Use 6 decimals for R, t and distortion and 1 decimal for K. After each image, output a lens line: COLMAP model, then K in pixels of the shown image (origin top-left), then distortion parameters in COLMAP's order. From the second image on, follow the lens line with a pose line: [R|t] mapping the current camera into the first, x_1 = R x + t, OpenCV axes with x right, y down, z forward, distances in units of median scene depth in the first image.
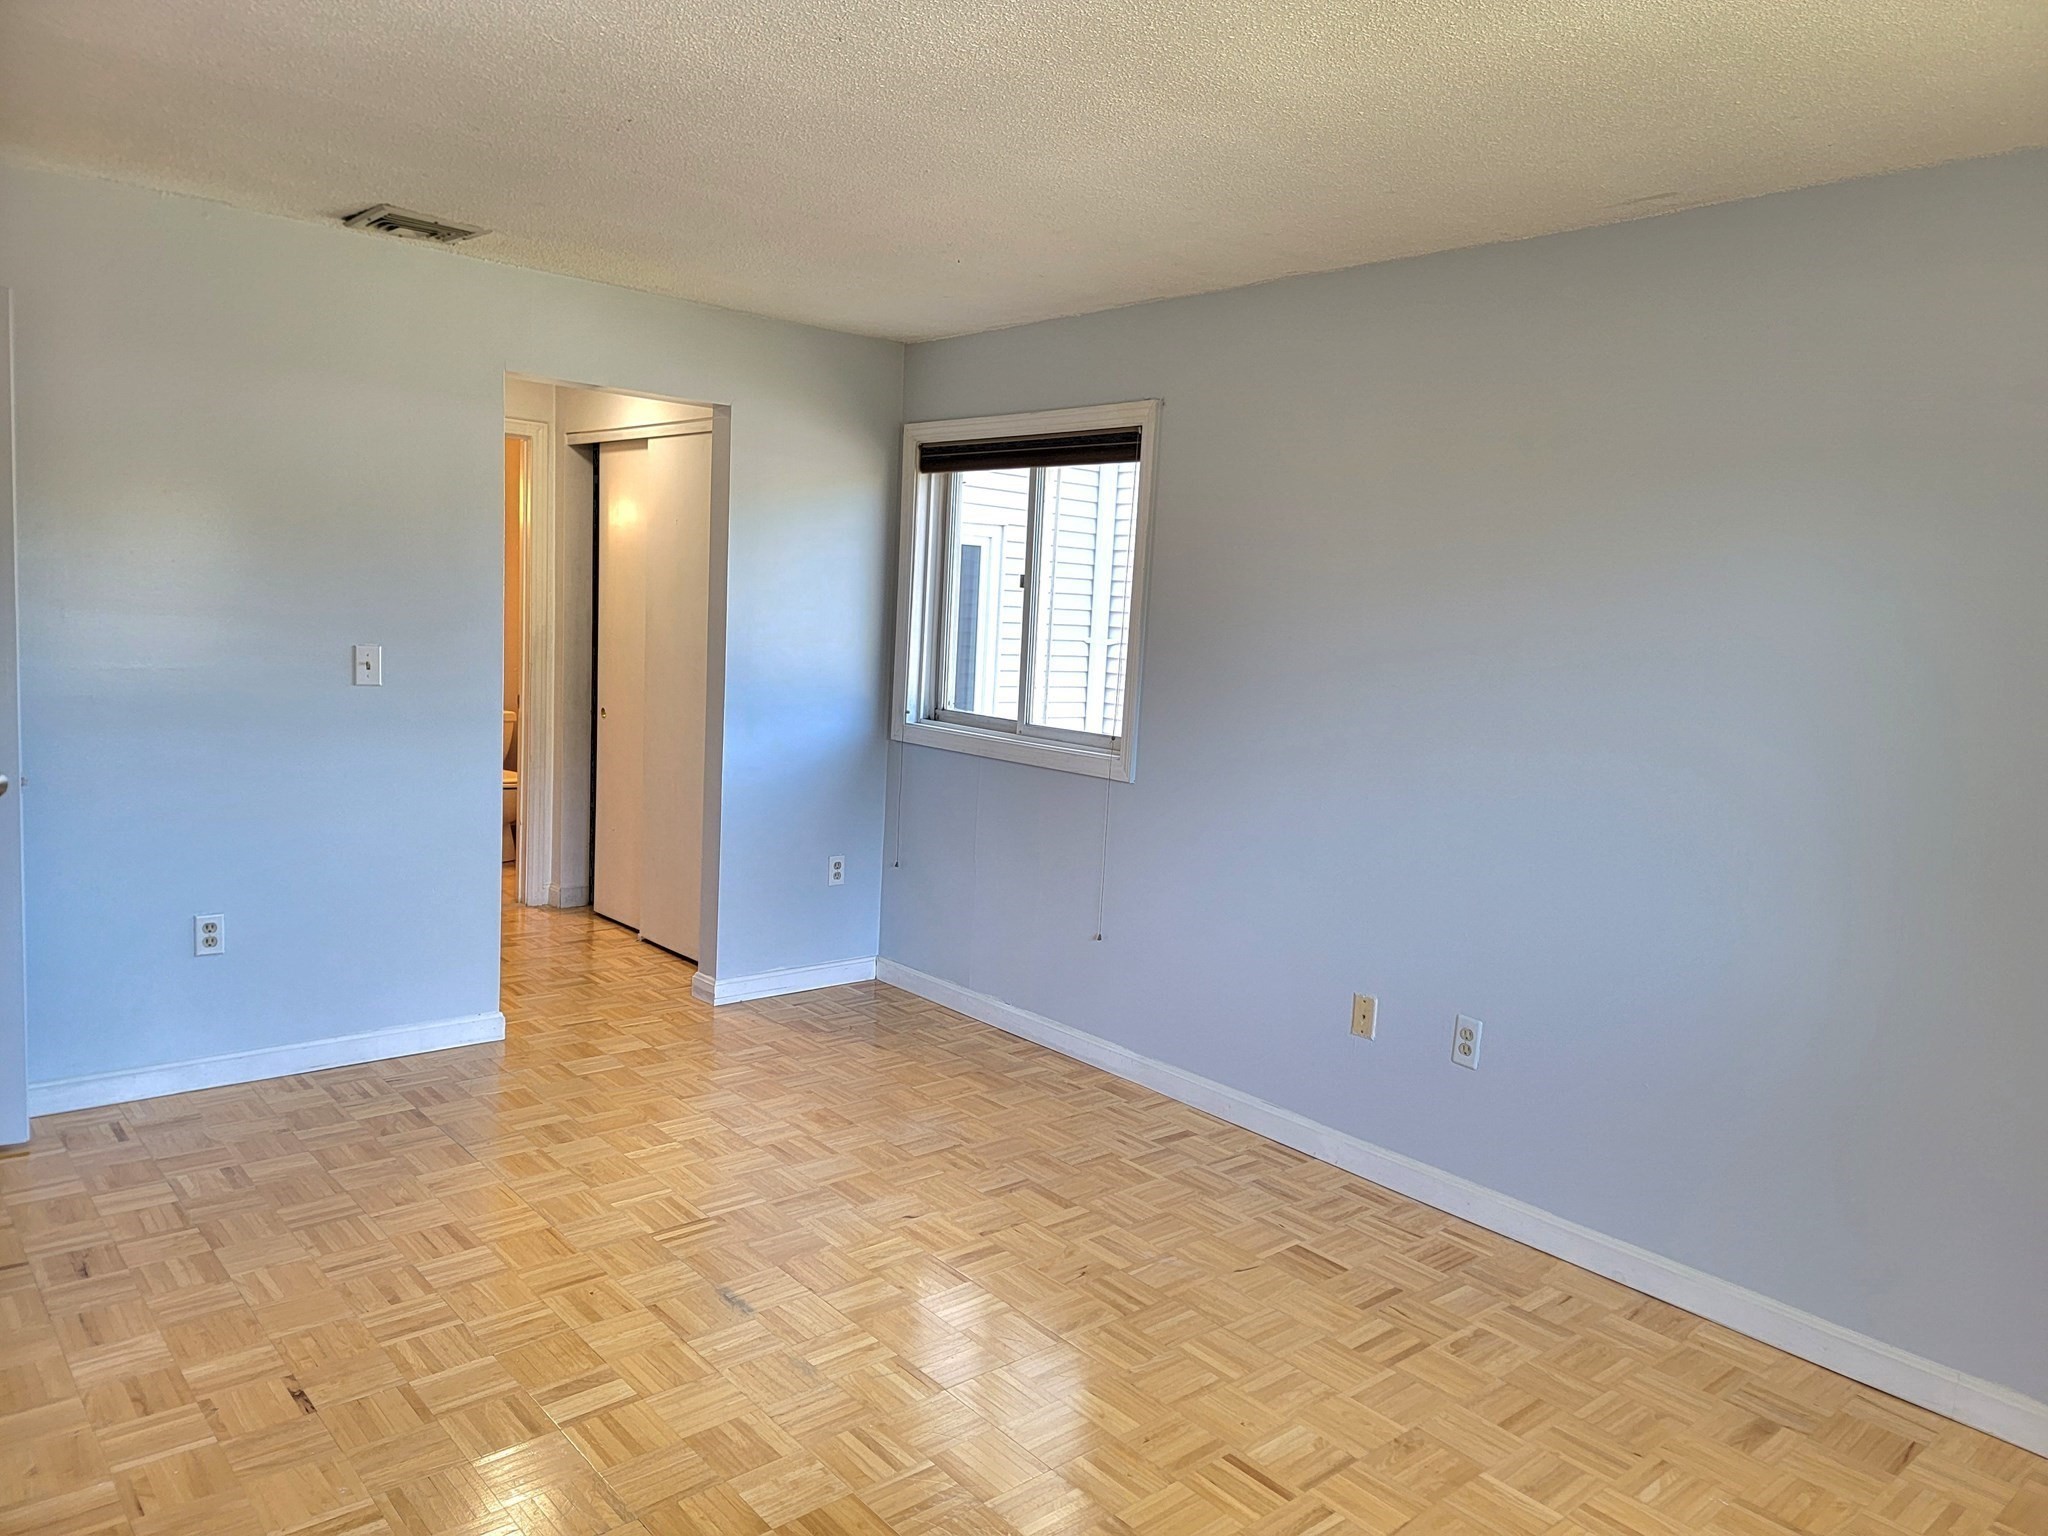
lens RADIAL K [[1425.7, 0, 1054.0], [0, 1425.7, 804.6], [0, 0, 1]] dist [0.080845, -0.062192]
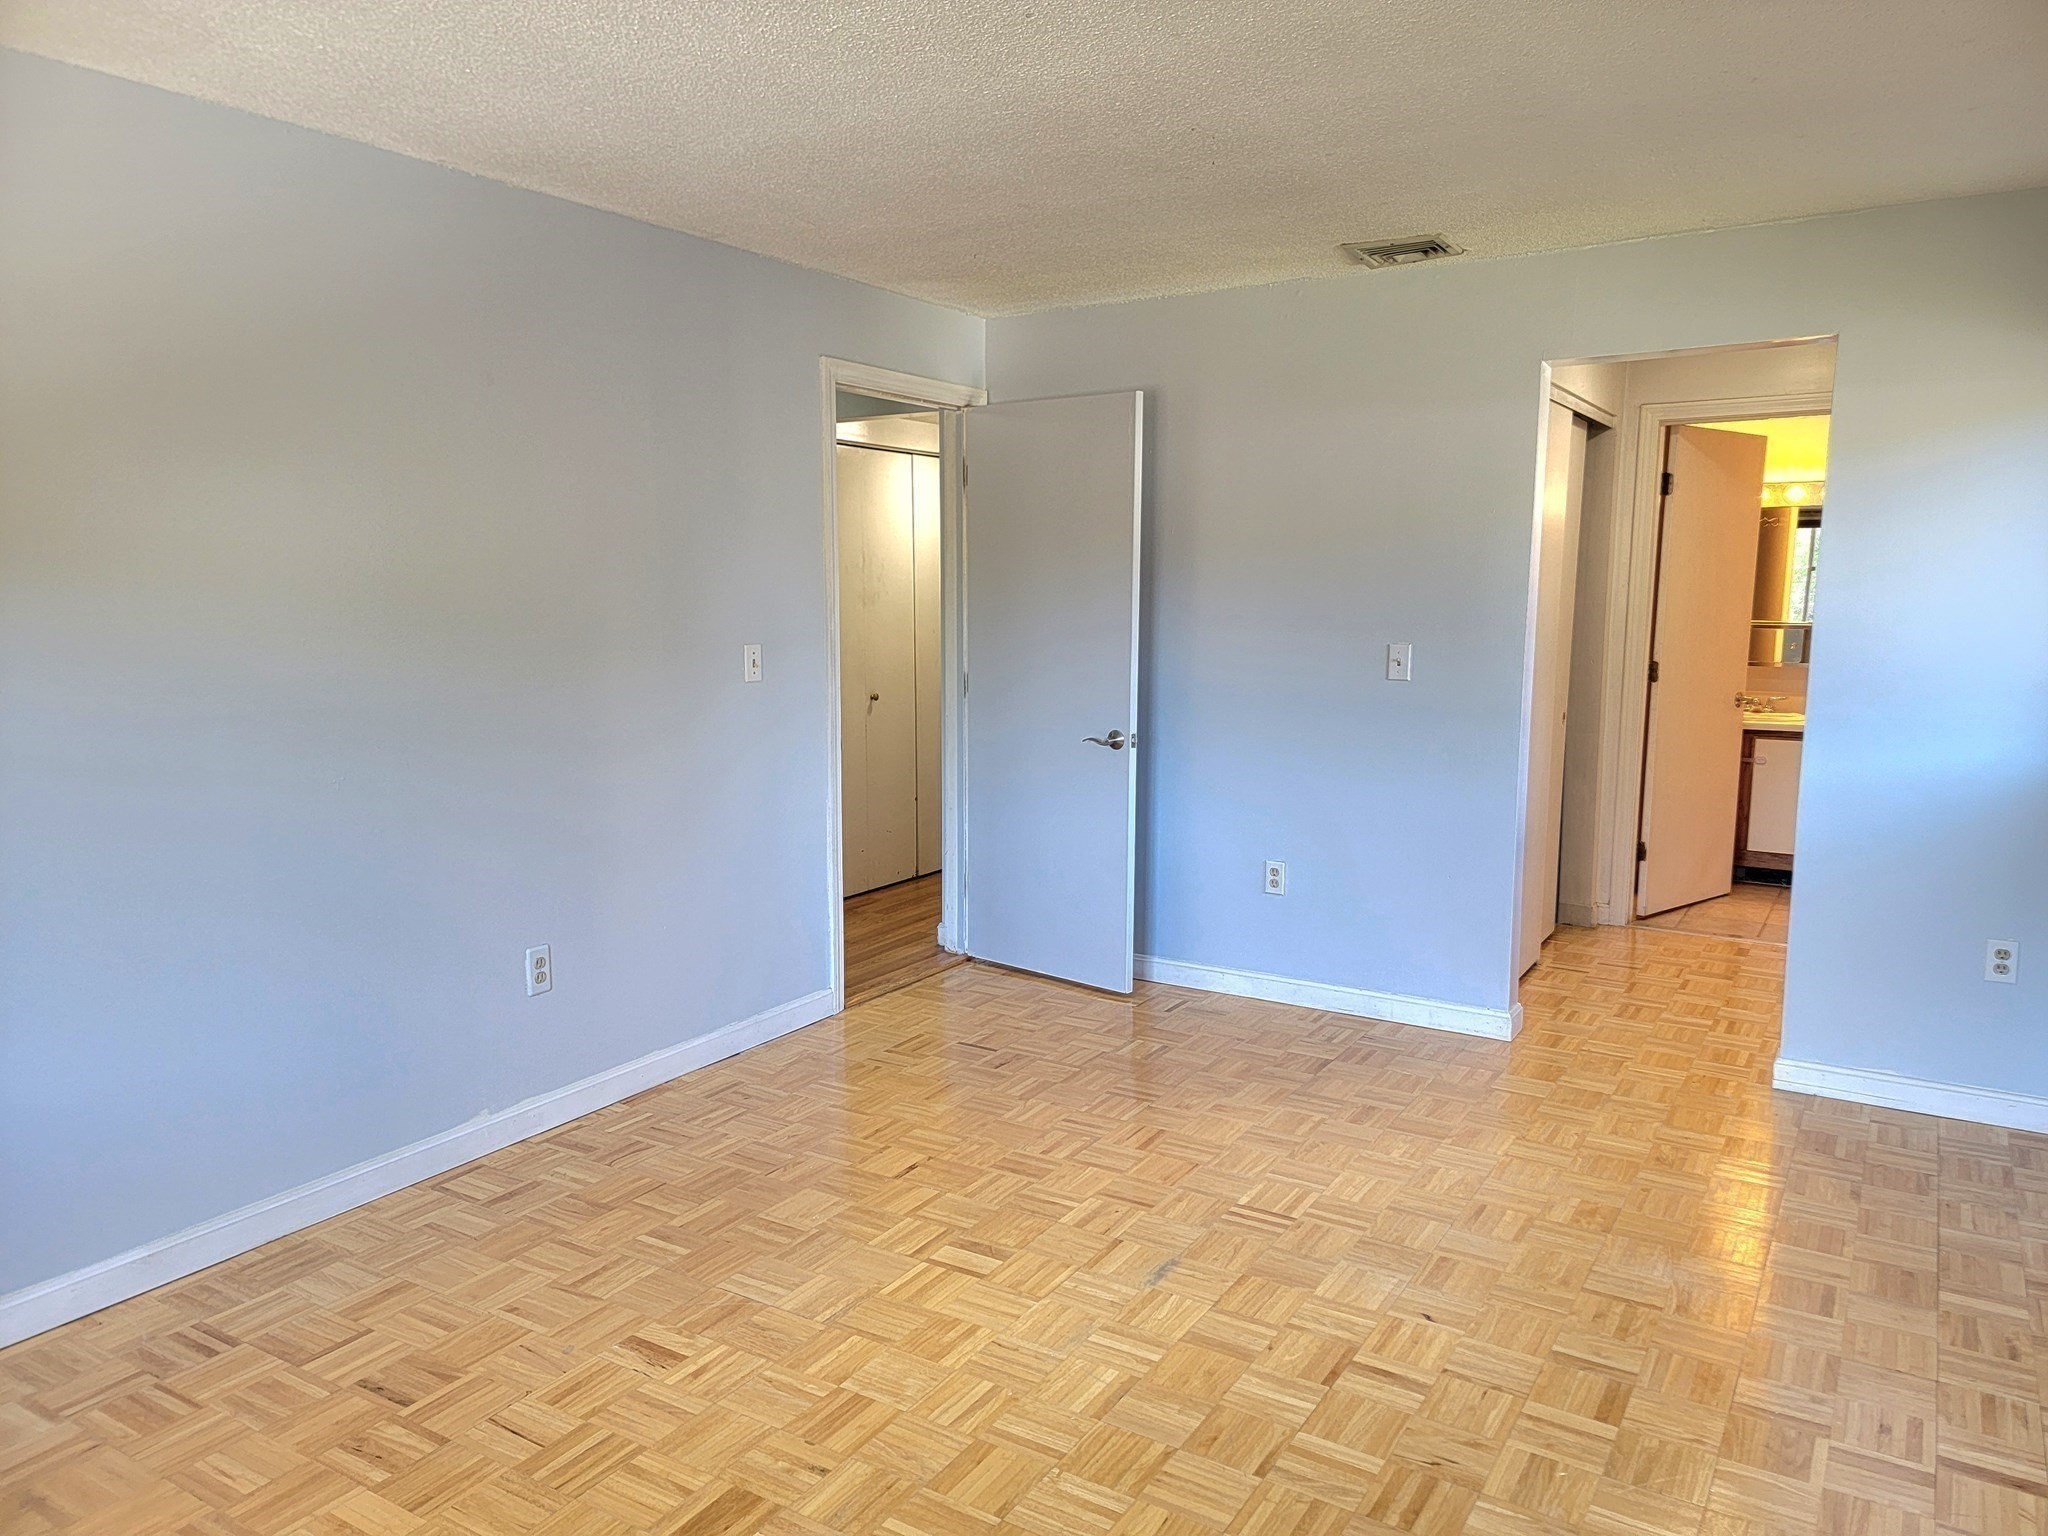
lens RADIAL K [[1425.7, 0, 1054.0], [0, 1425.7, 804.6], [0, 0, 1]] dist [0.080845, -0.062192]
pose [[0.286088, 0.096440, -0.953338, 0.519542], [-0.117343, 0.990960, 0.065033, -0.029423], [0.950991, 0.093263, 0.294818, 0.451824]]
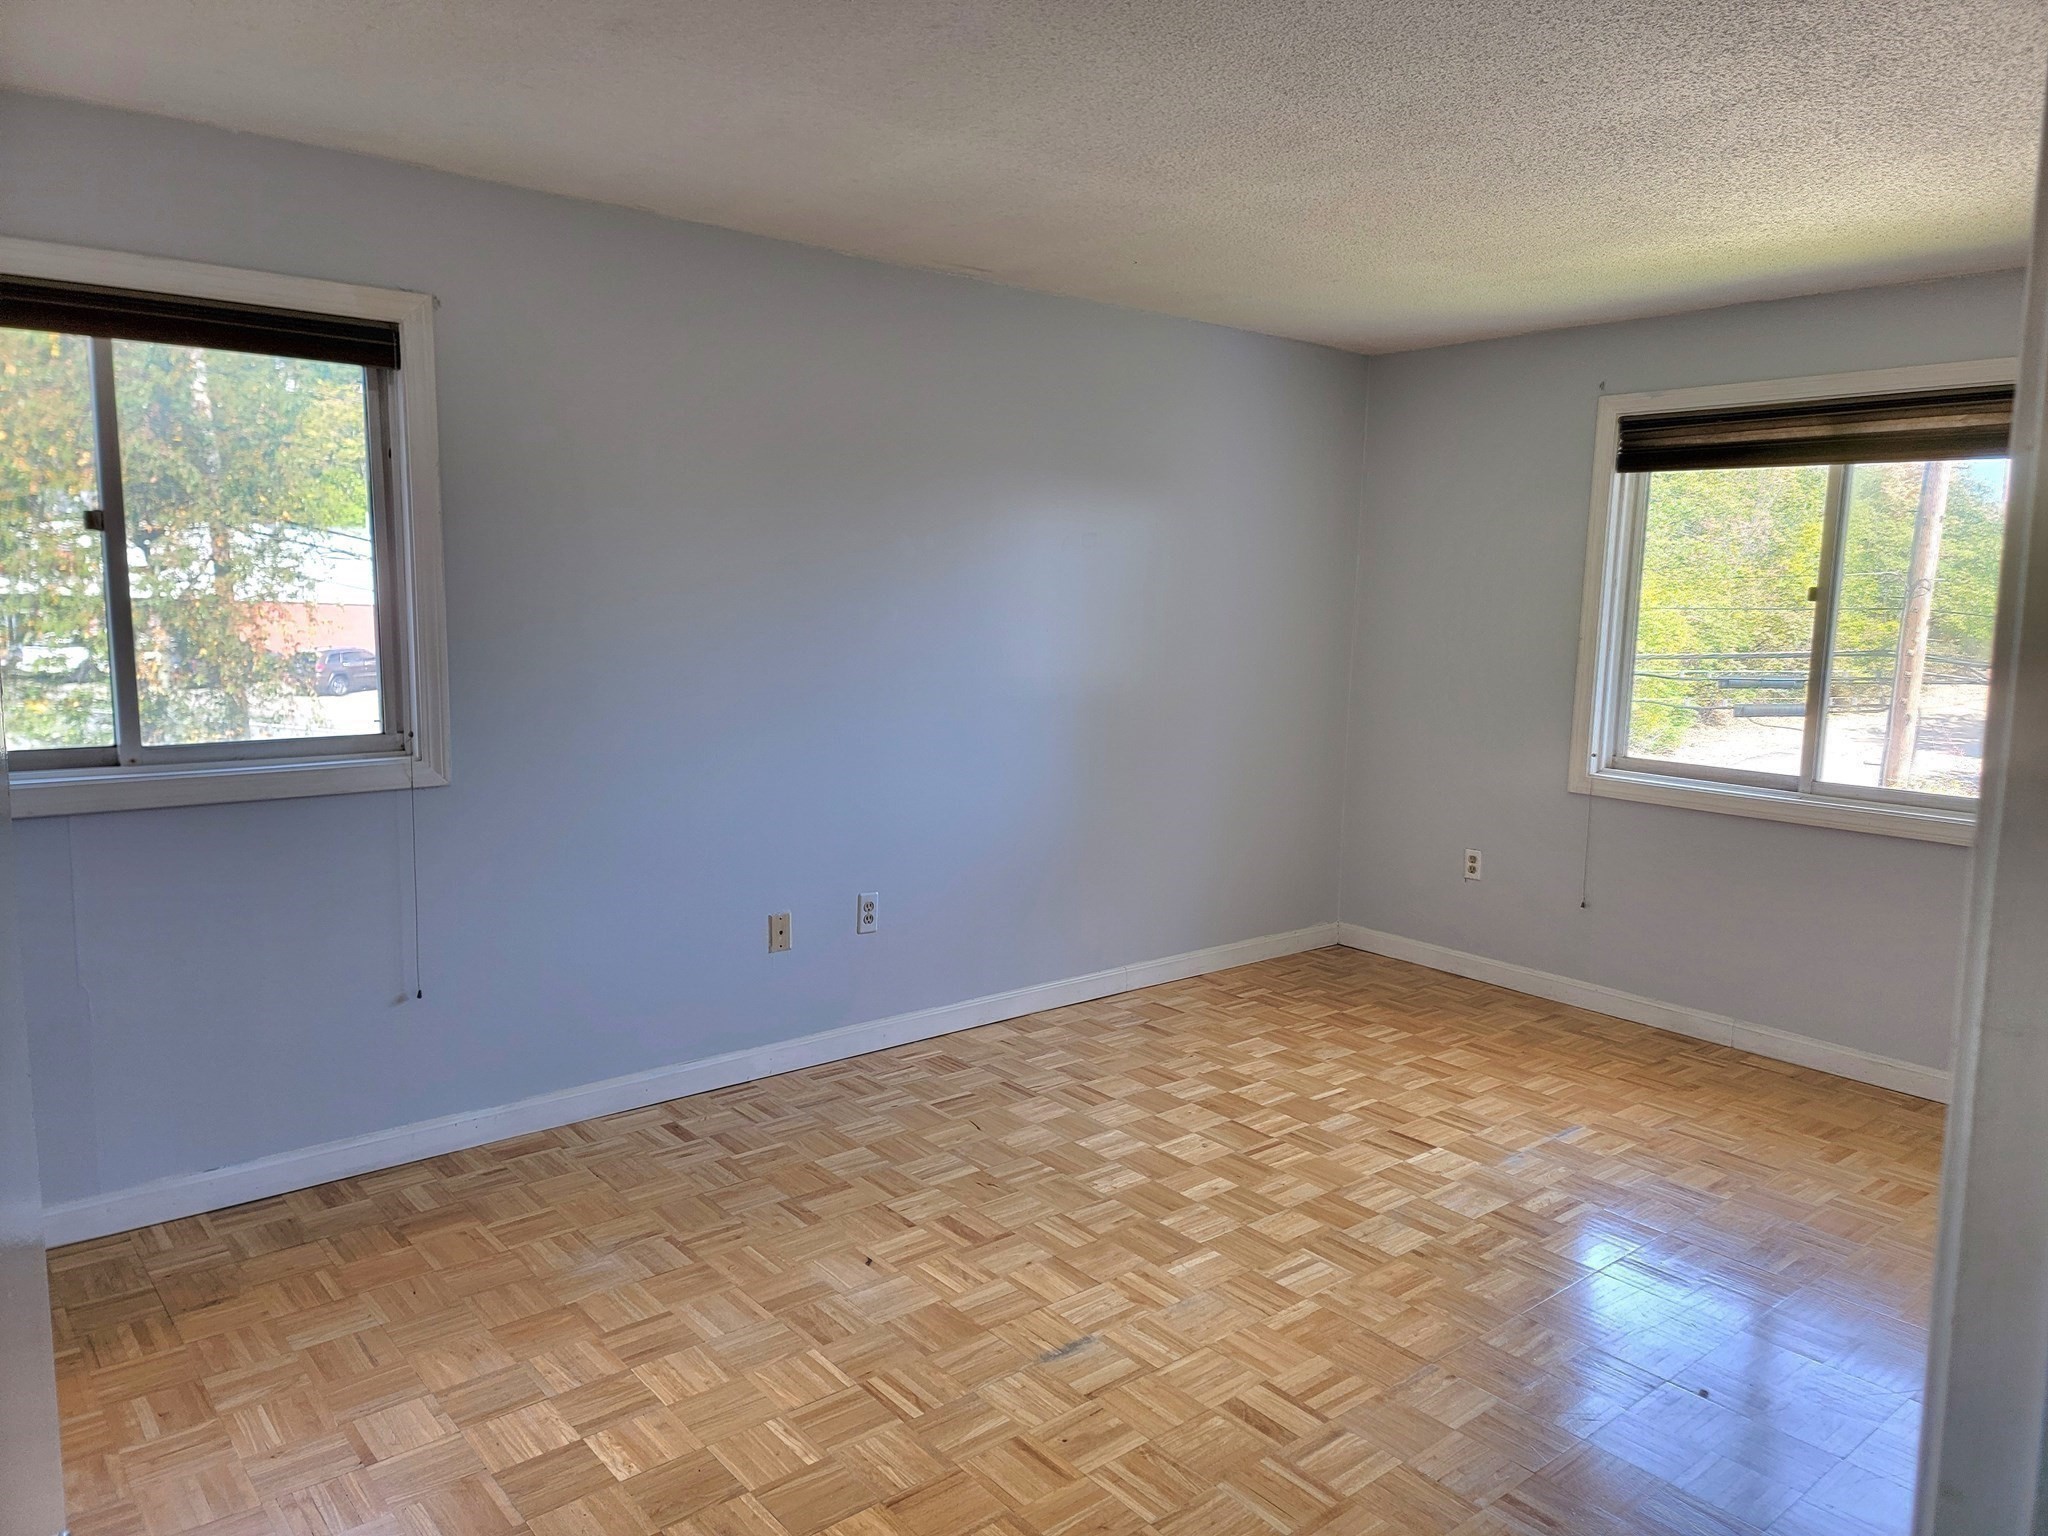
lens RADIAL K [[1425.7, 0, 1054.0], [0, 1425.7, 804.6], [0, 0, 1]] dist [0.080845, -0.062192]
pose [[0.015373, -0.210584, 0.977455, -0.797837], [0.119859, 0.970909, 0.207289, -0.143566], [-0.992672, 0.113970, 0.040166, 0.702882]]
